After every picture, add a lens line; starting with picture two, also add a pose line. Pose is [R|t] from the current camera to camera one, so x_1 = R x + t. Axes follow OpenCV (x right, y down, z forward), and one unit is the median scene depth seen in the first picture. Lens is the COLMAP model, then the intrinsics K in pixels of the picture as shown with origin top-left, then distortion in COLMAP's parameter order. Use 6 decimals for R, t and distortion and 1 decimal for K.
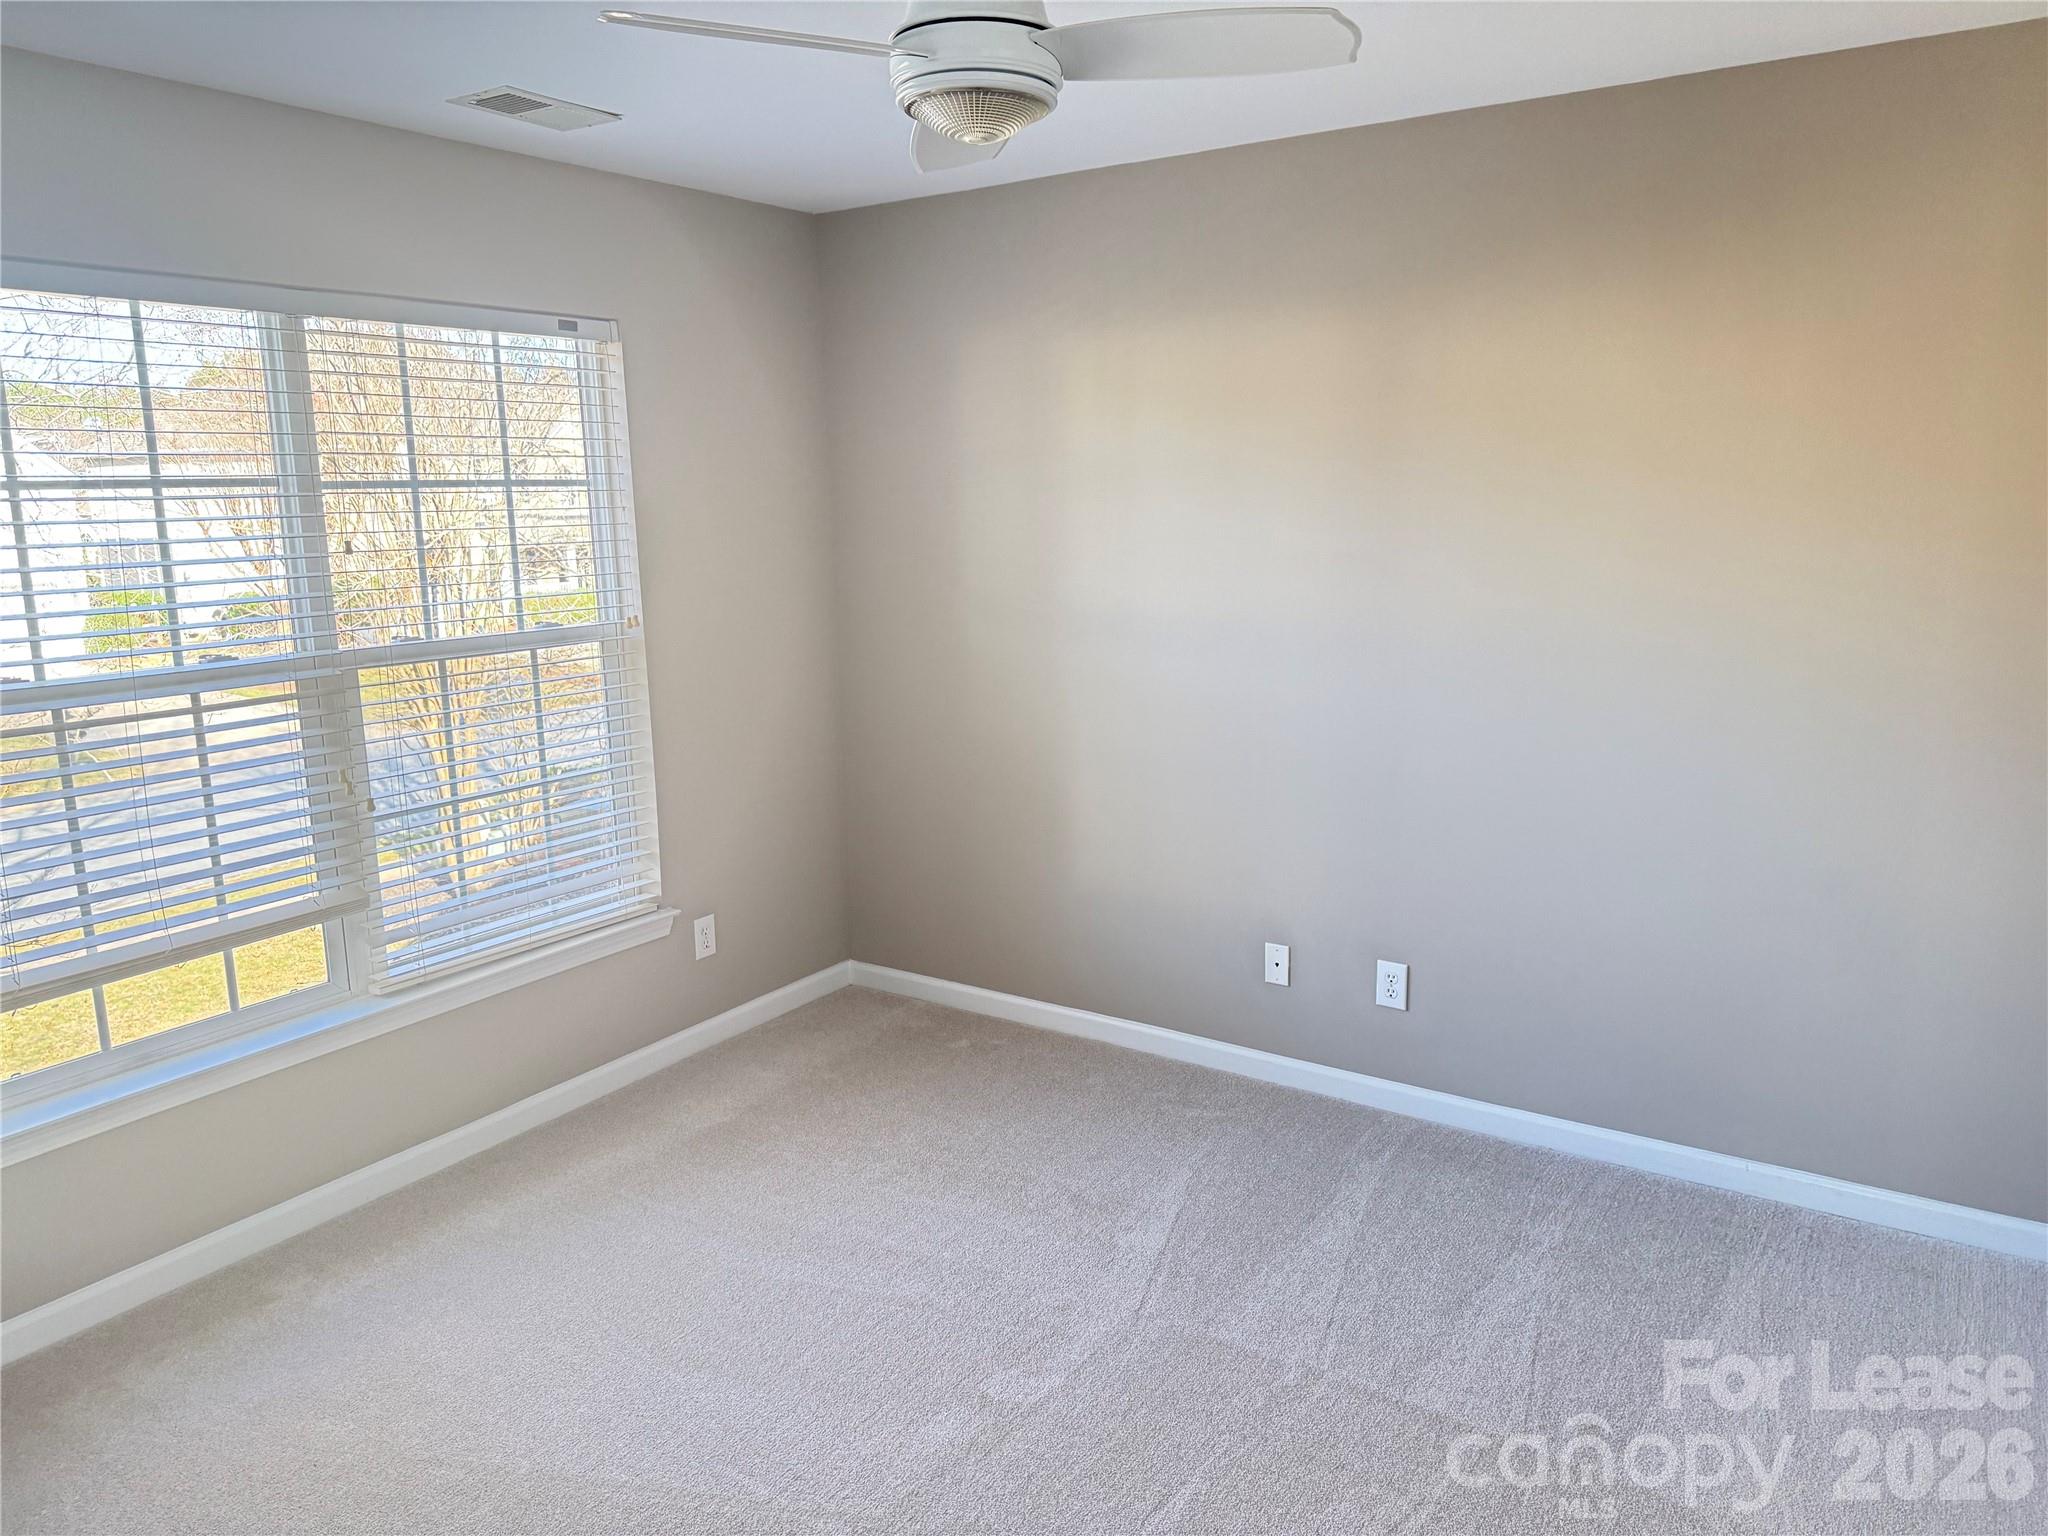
lens RADIAL K [[1457.4, 0, 1020.8], [0, 1457.4, 755.9], [0, 0, 1]] dist [0.010493, -0.002355]
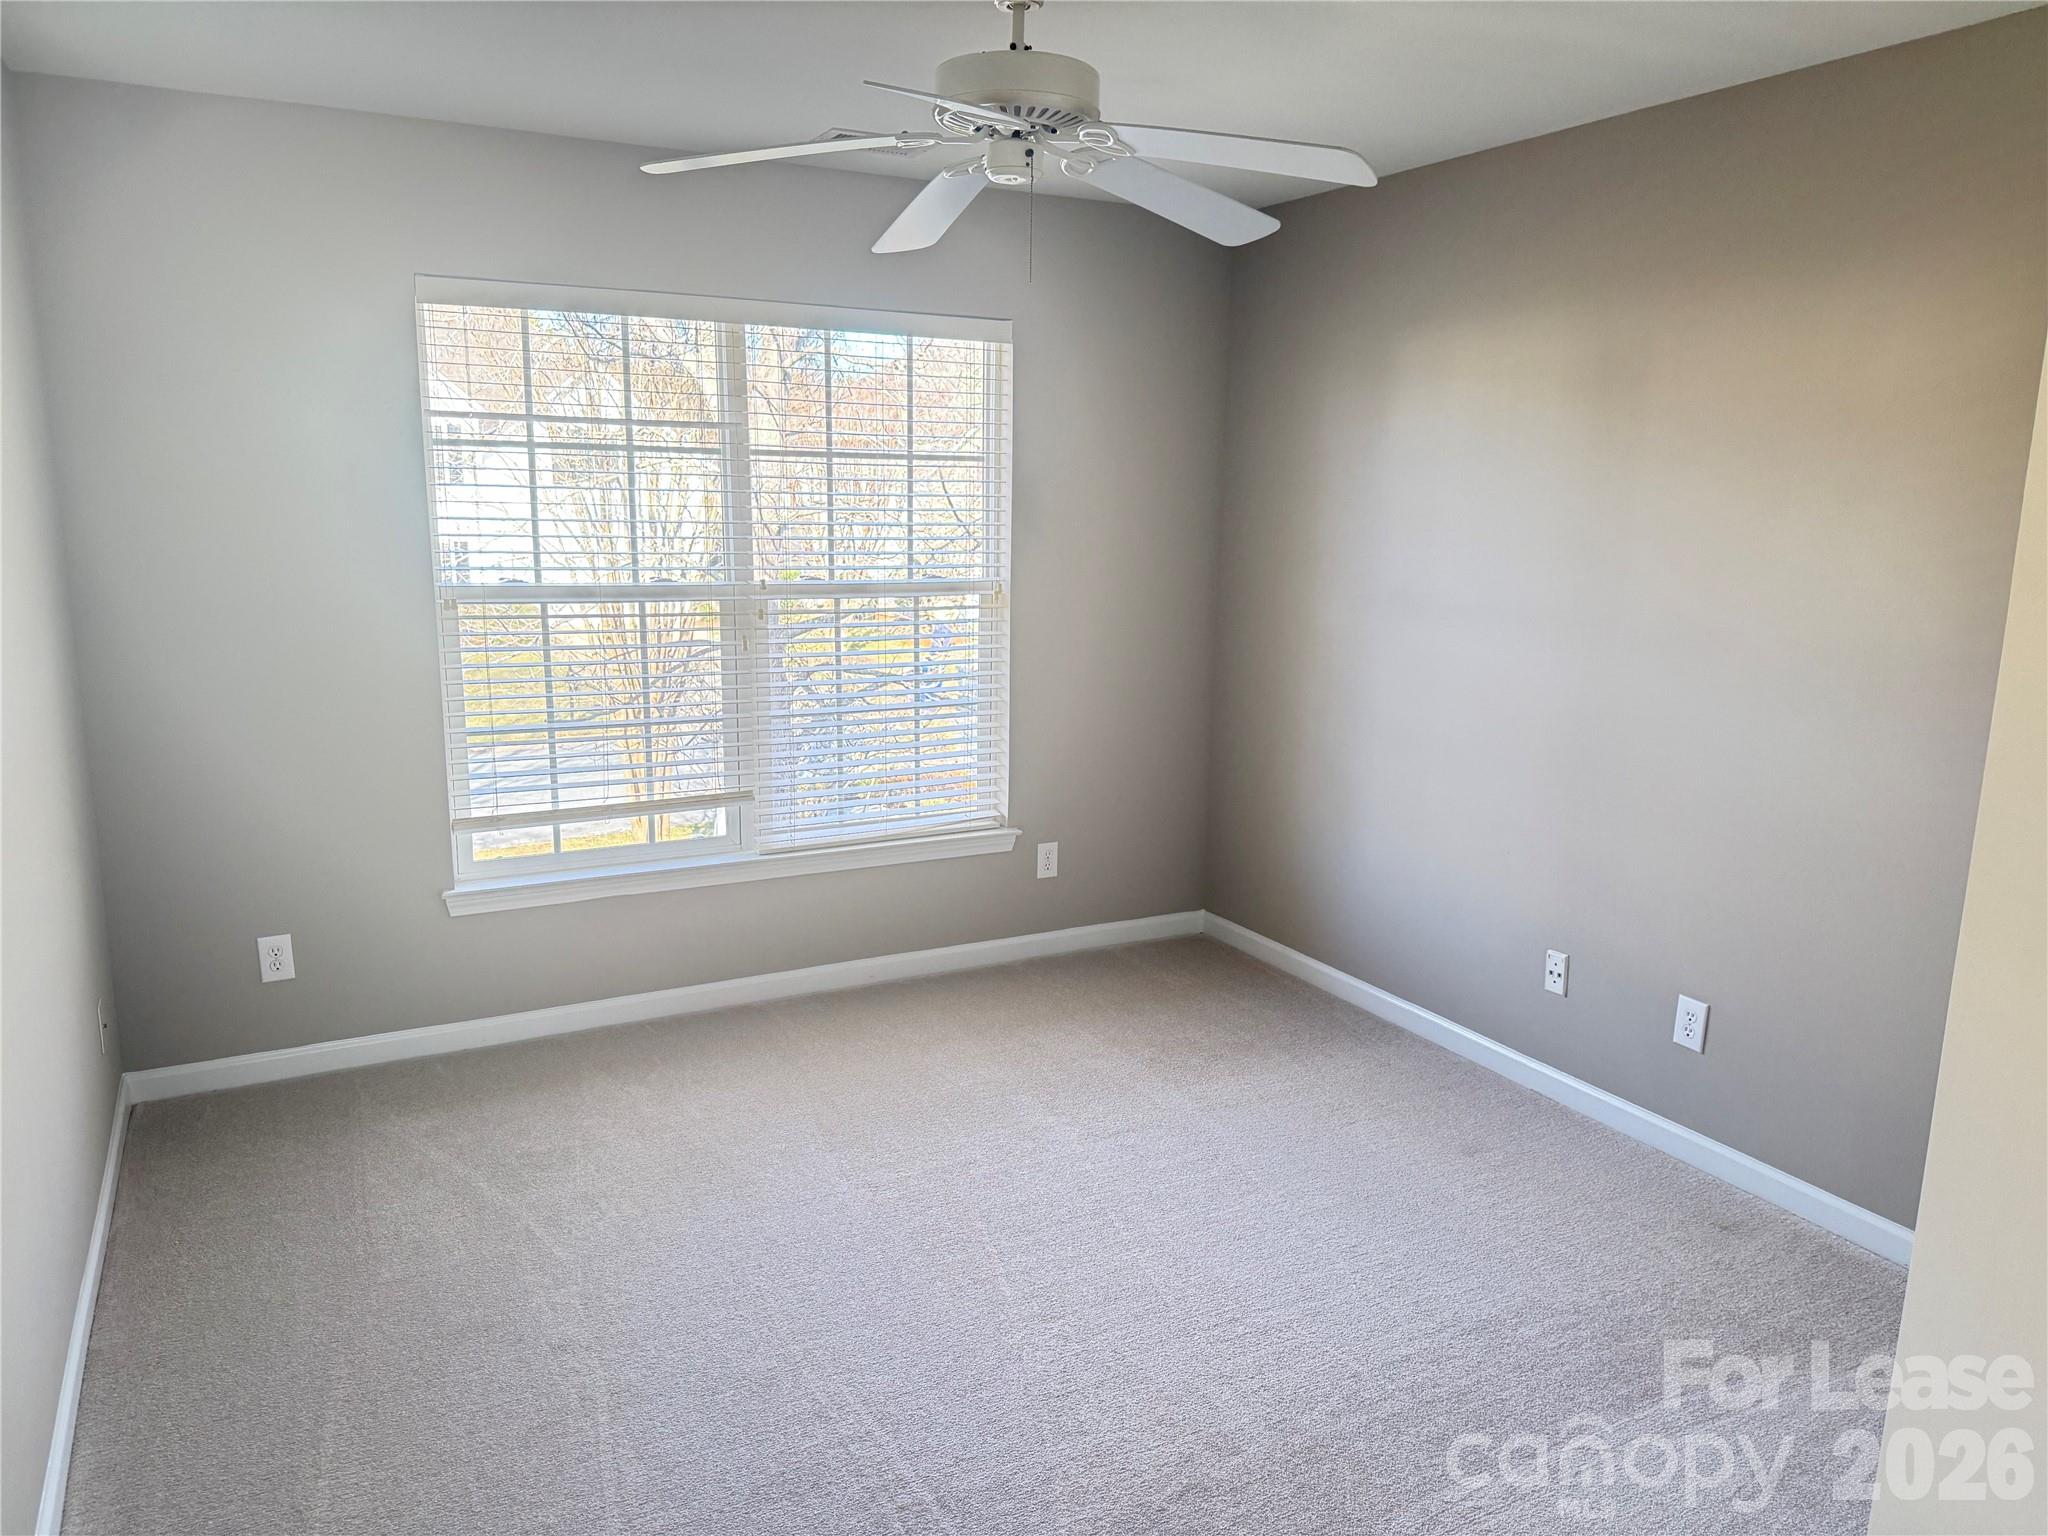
lens RADIAL K [[1457.4, 0, 1034.7], [0, 1457.4, 777.9], [0, 0, 1]] dist [0.010493, -0.002355]
pose [[0.892136, 0.132002, -0.432052, 0.278347], [-0.122837, 0.991207, 0.049195, 0.005180], [0.434746, 0.009183, 0.900506, -0.041203]]
